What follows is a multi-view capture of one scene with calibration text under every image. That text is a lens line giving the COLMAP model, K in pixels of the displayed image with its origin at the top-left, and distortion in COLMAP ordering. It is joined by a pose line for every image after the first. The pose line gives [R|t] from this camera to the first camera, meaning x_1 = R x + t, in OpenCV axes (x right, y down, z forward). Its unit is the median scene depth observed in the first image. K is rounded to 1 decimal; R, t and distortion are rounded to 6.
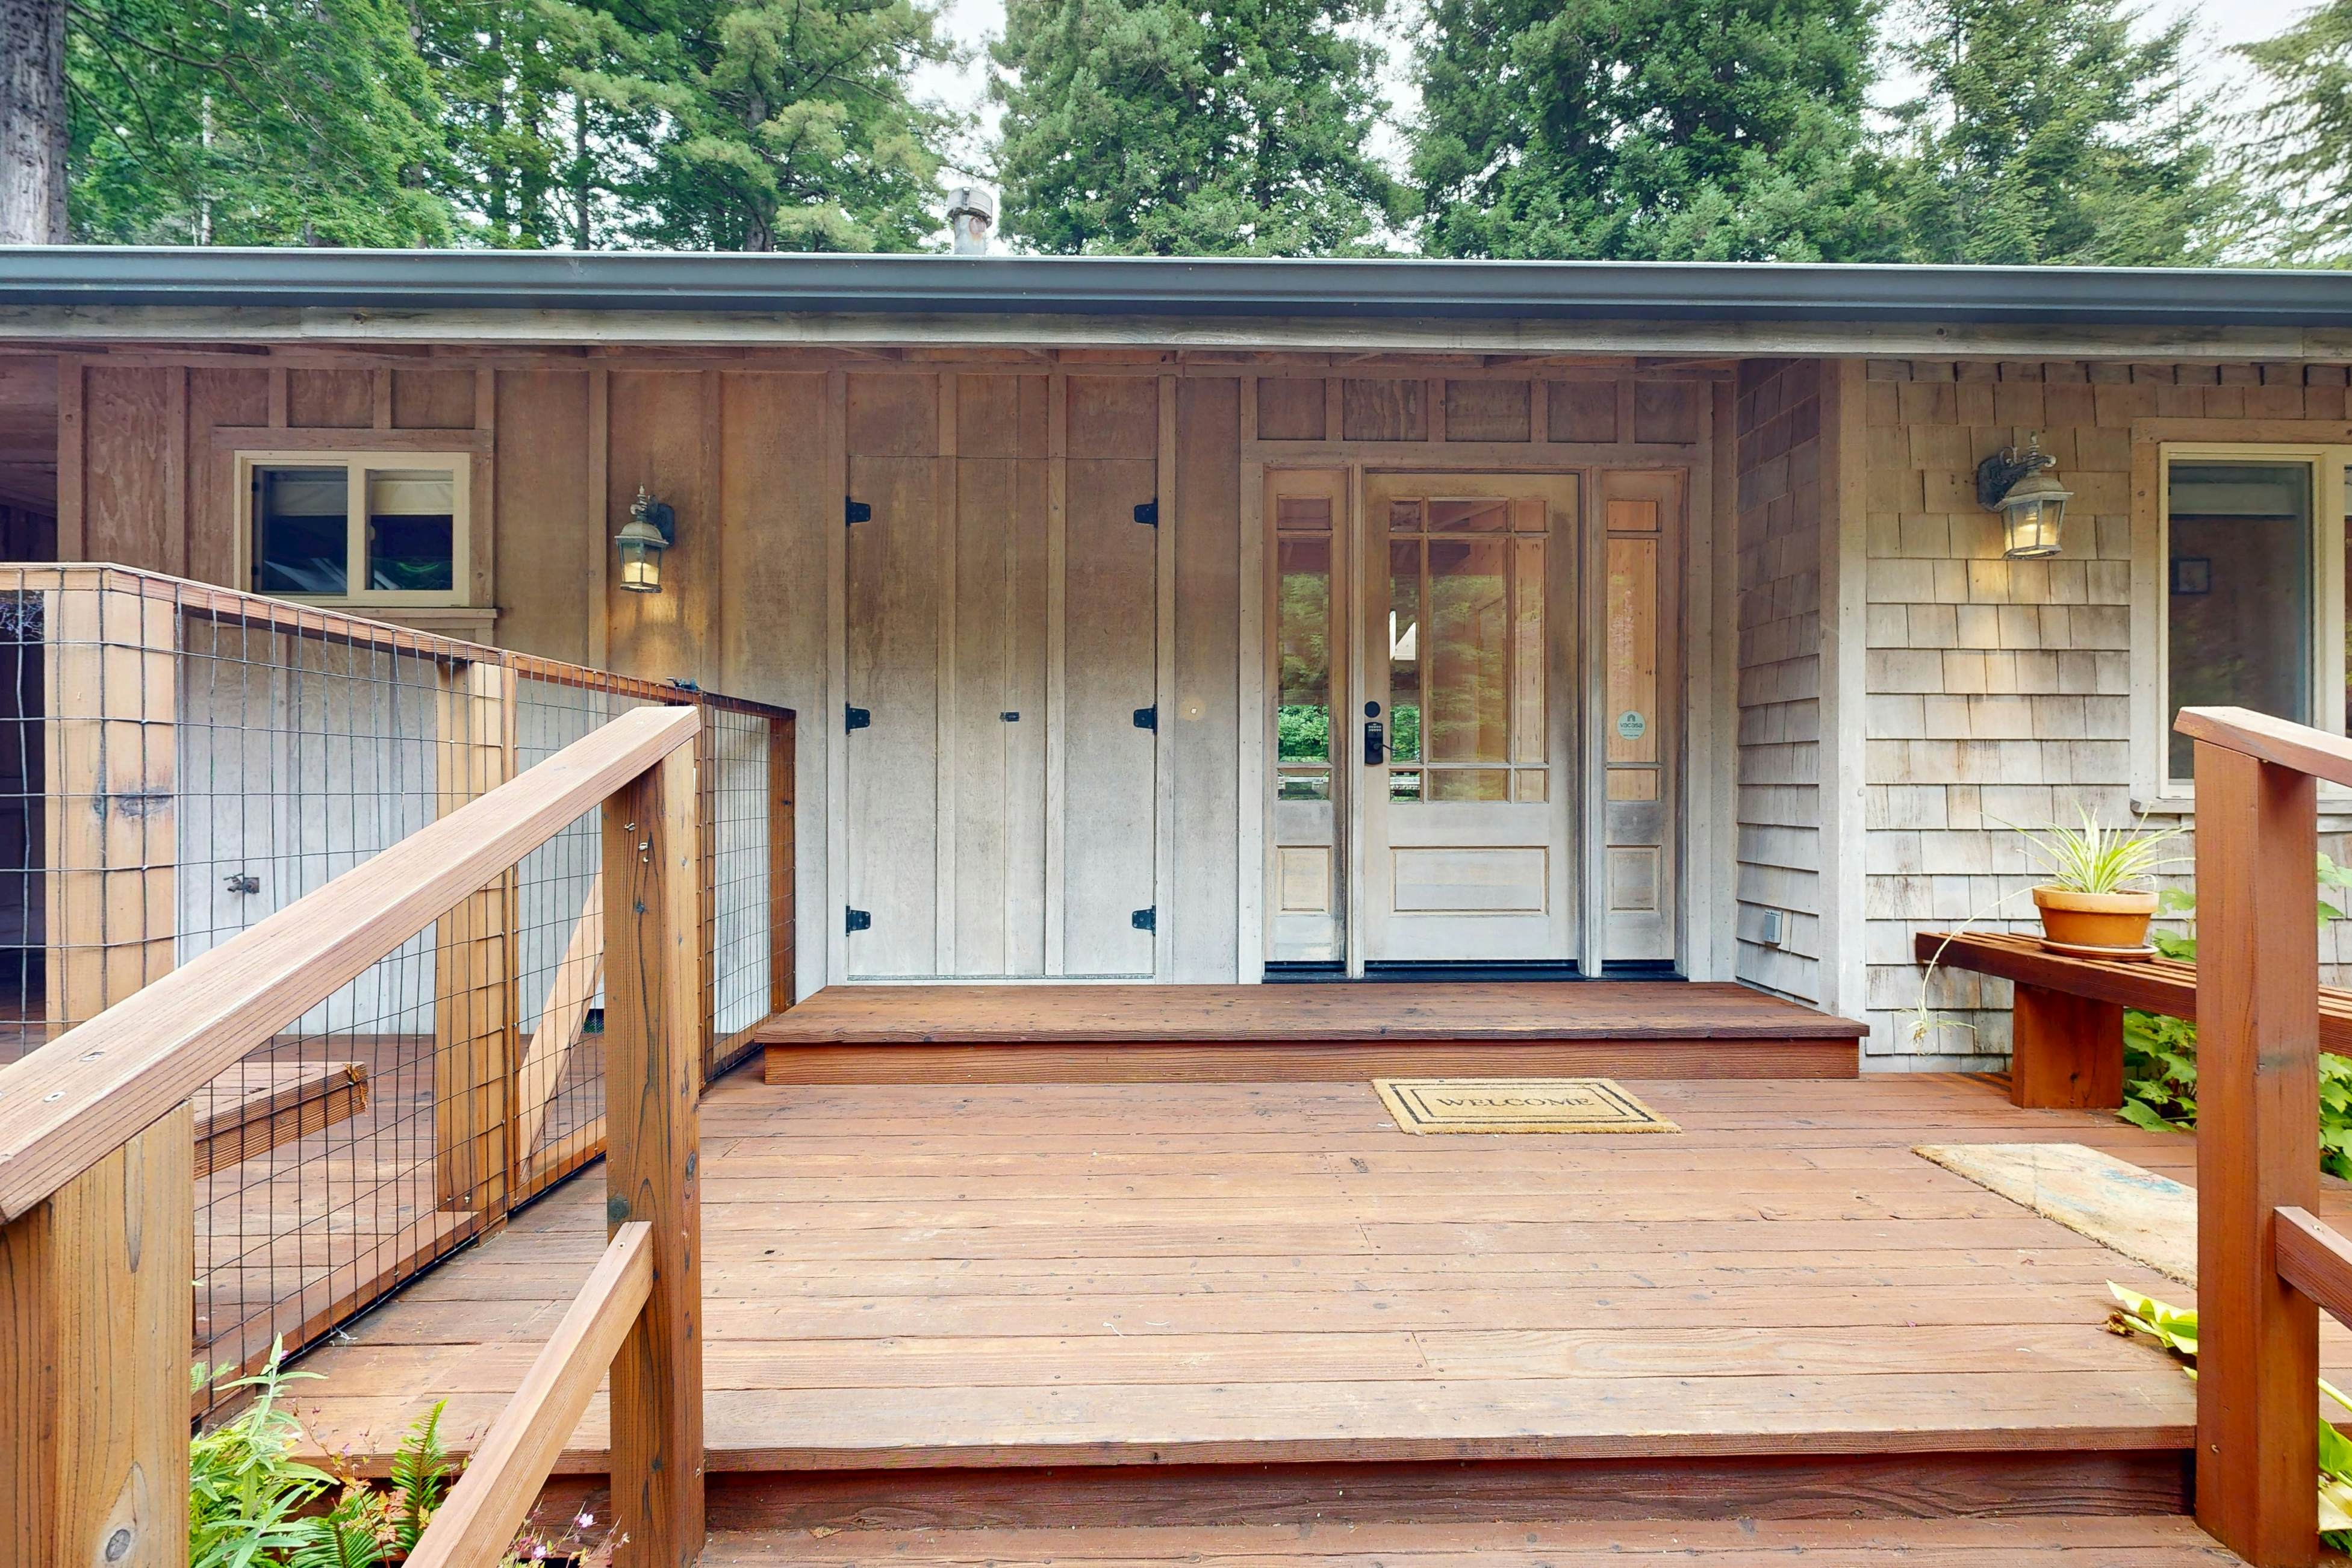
lens RADIAL K [[977.5, 0, 1164.7], [0, 977.5, 794.1], [0, 0, 1]] dist [0.000863, 0.000416]
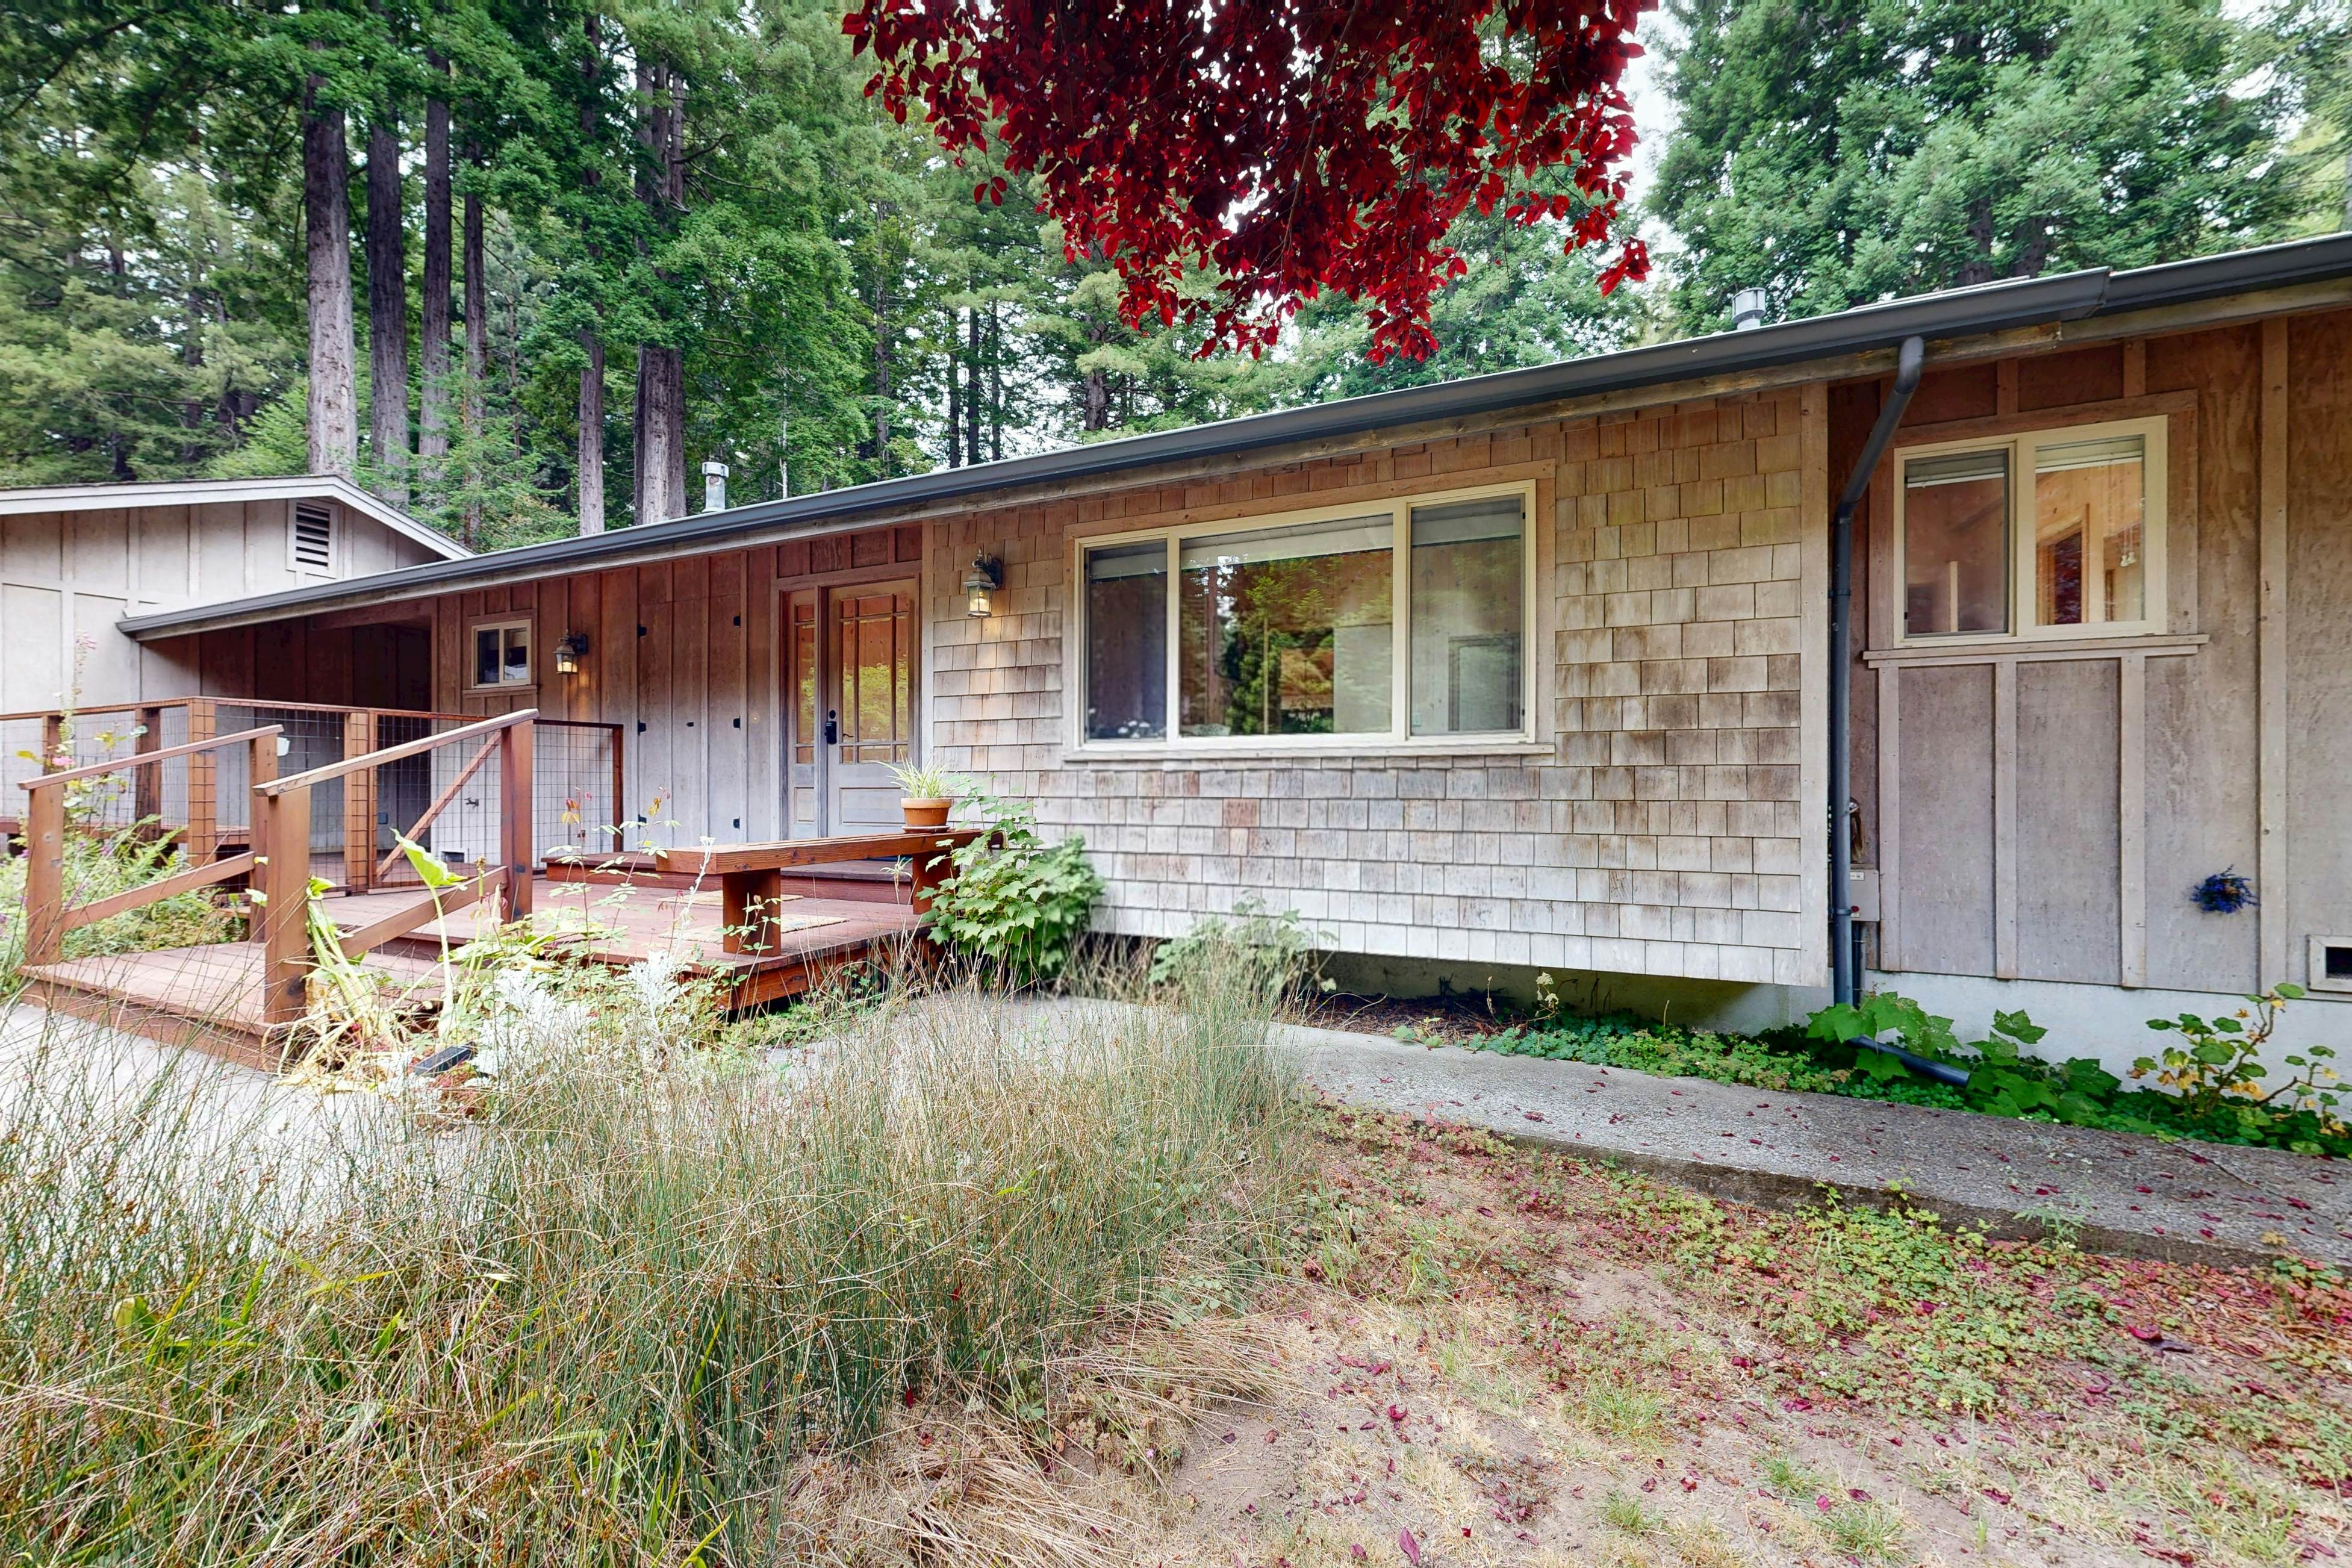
lens RADIAL K [[868.0, 0, 1183.5], [0, 868.0, 786.9], [0, 0, 1]] dist [0.002950, 0.000218]
pose [[0.910501, -0.001800, -0.413503, 0.246882], [-0.001525, 0.999969, -0.007711, 0.010467], [0.413504, 0.007651, 0.910470, -0.038092]]
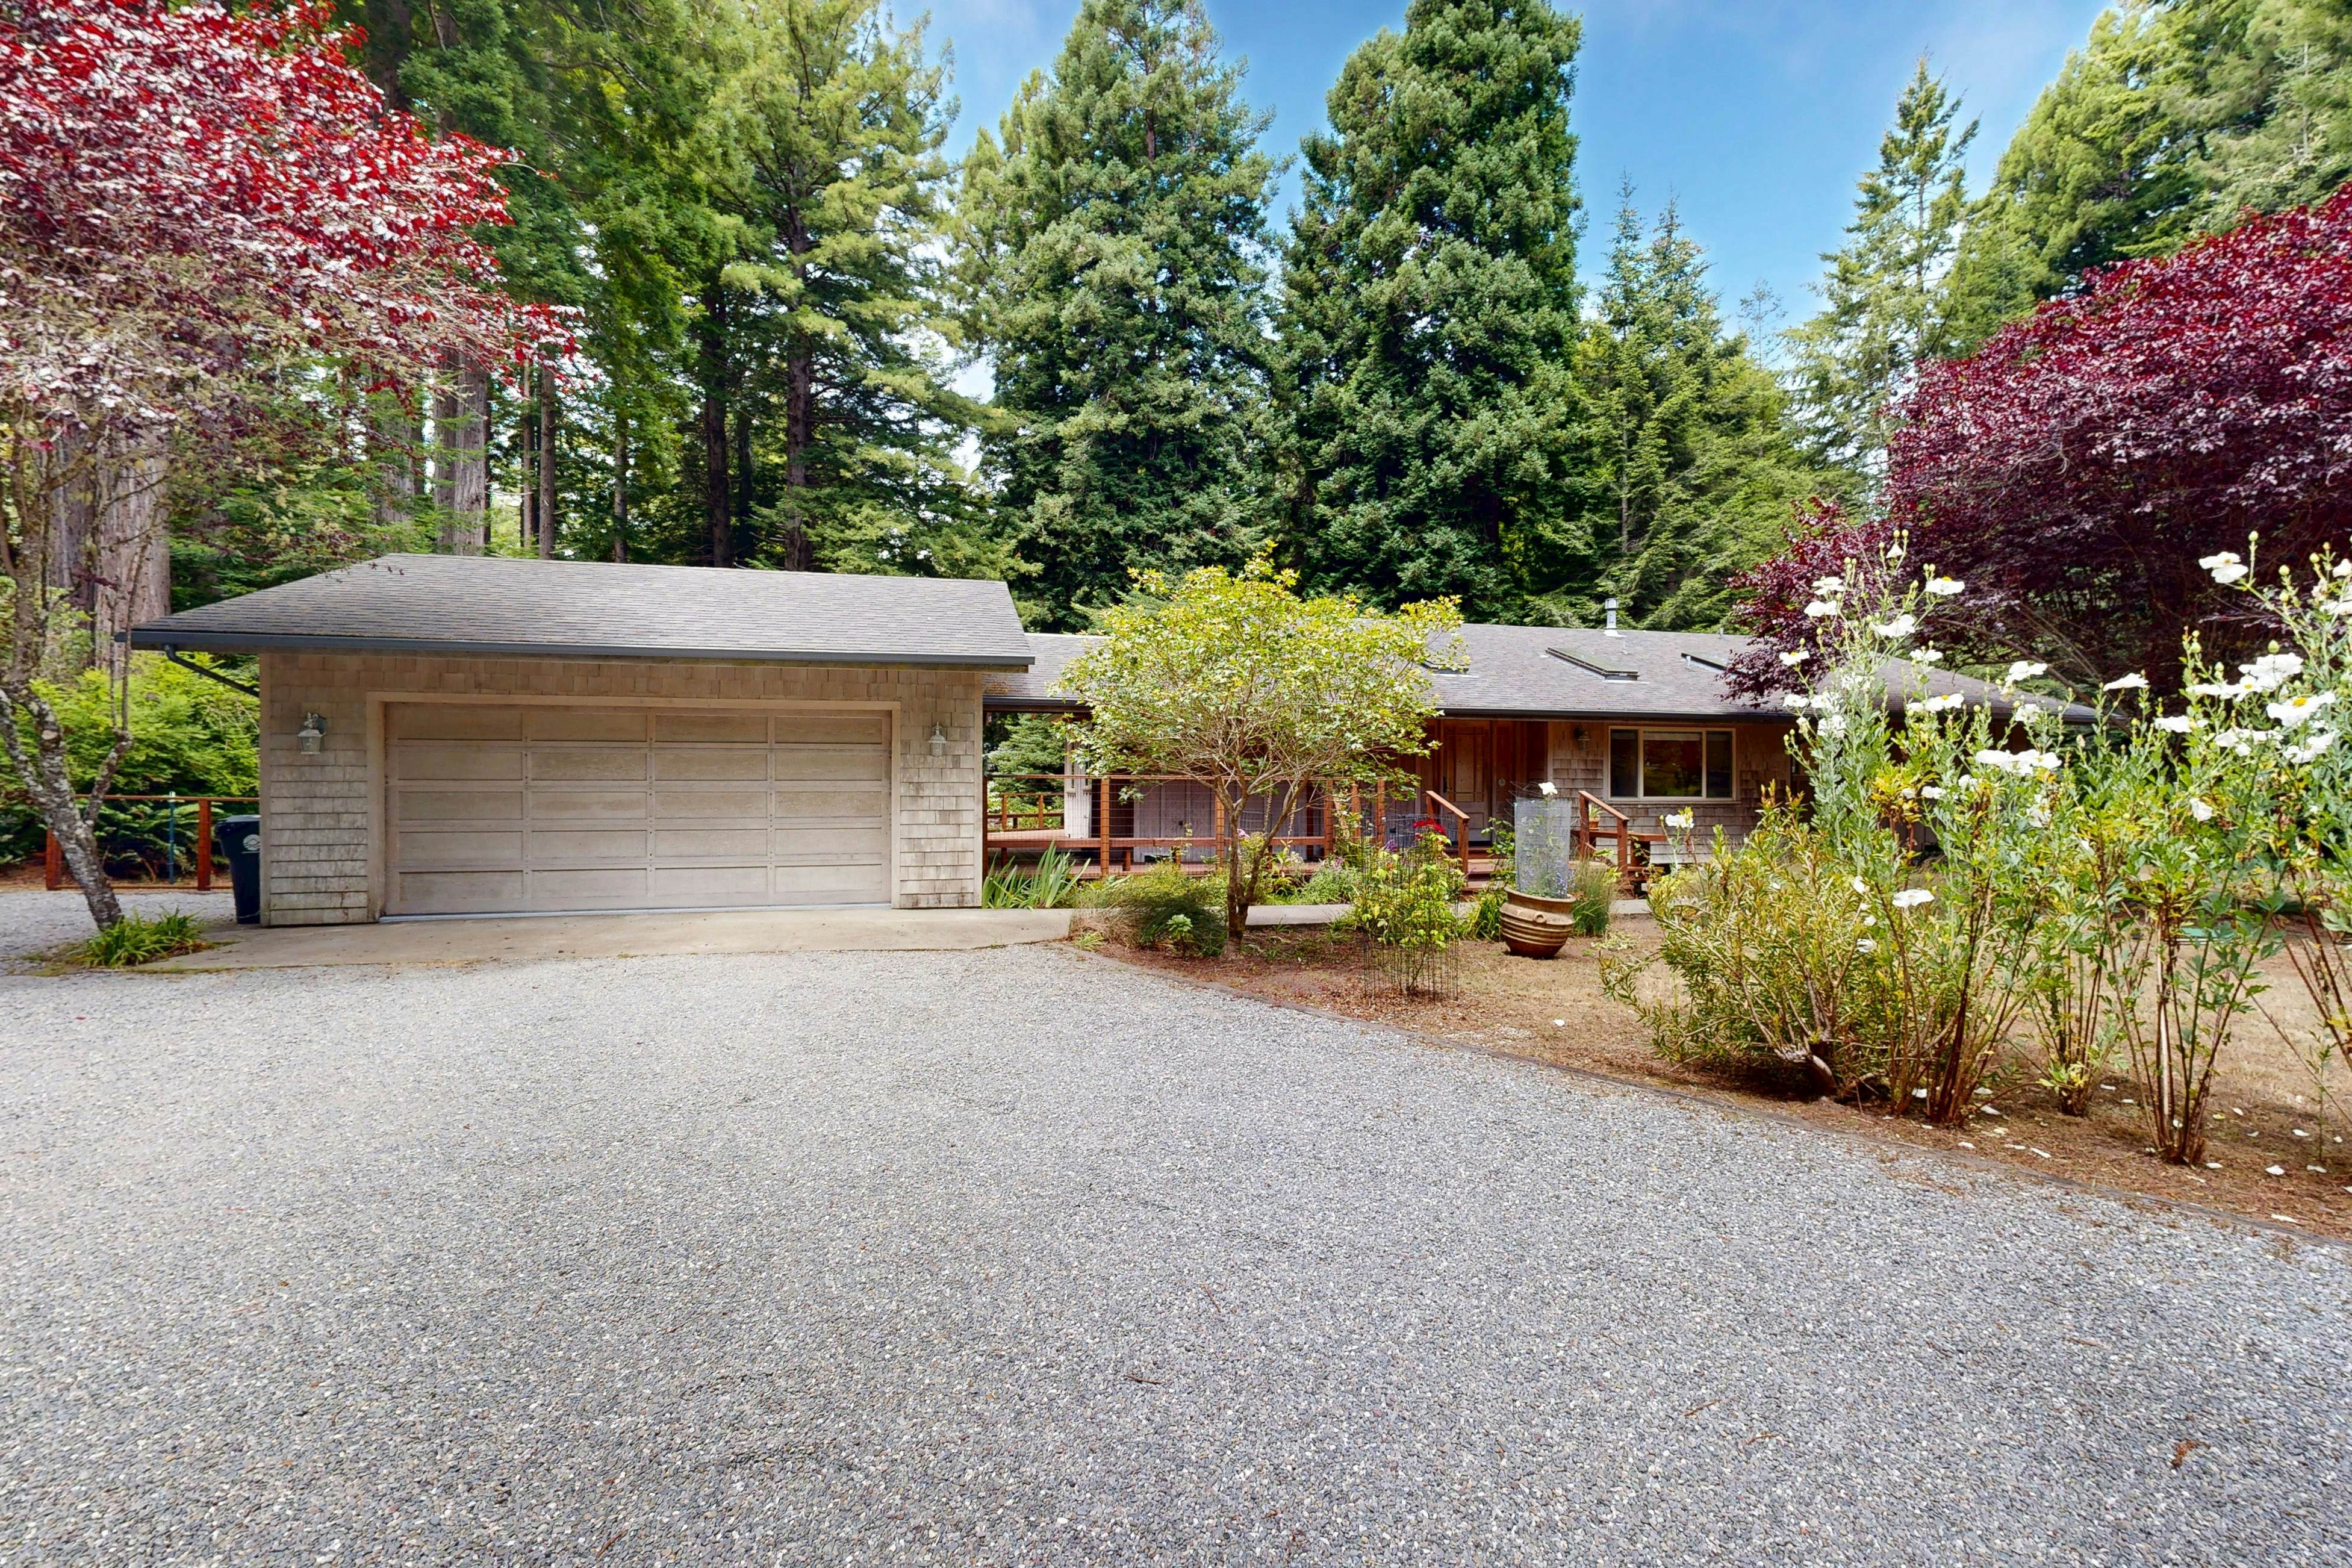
lens RADIAL K [[977.5, 0, 1151.5], [0, 977.5, 785.2], [0, 0, 1]] dist [0.000863, 0.000416]
pose [[0.980304, 0.002380, 0.197481, -0.278103], [-0.000557, 0.999957, -0.009288, -0.003428], [-0.197494, 0.008995, 0.980263, -0.431107]]
